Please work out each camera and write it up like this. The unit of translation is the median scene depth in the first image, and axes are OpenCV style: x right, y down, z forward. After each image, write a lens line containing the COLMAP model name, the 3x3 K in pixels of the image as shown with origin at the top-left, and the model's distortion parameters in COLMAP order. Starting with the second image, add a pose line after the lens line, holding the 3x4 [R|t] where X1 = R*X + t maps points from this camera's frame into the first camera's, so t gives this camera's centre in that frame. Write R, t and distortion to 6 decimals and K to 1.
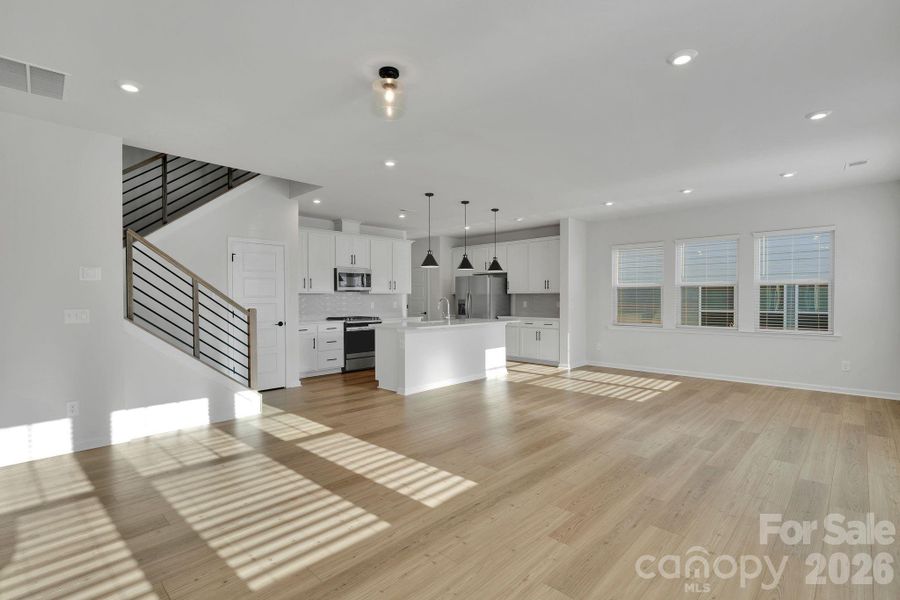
lens RADIAL K [[432.0, 0, 450.0], [0, 432.0, 300.0], [0, 0, 1]] dist [0.012581, -0.000227]
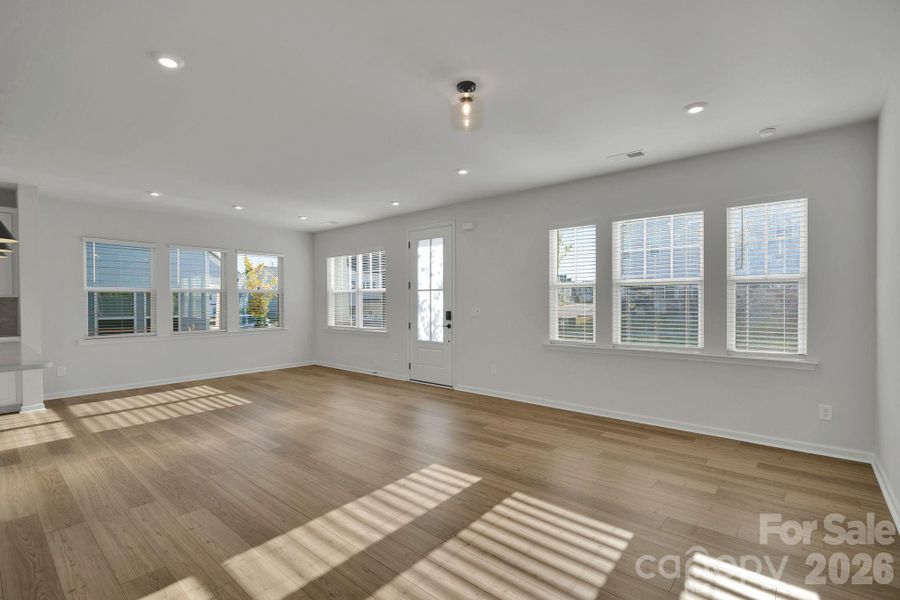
lens RADIAL K [[410.2, 0, 450.0], [0, 410.2, 300.0], [0, 0, 1]] dist [0.001410, -0.000038]
pose [[-0.036123, -0.004721, 0.999336, -0.923004], [0.024236, 0.999691, 0.005599, -0.010354], [-0.999053, 0.024422, -0.035998, 0.896746]]
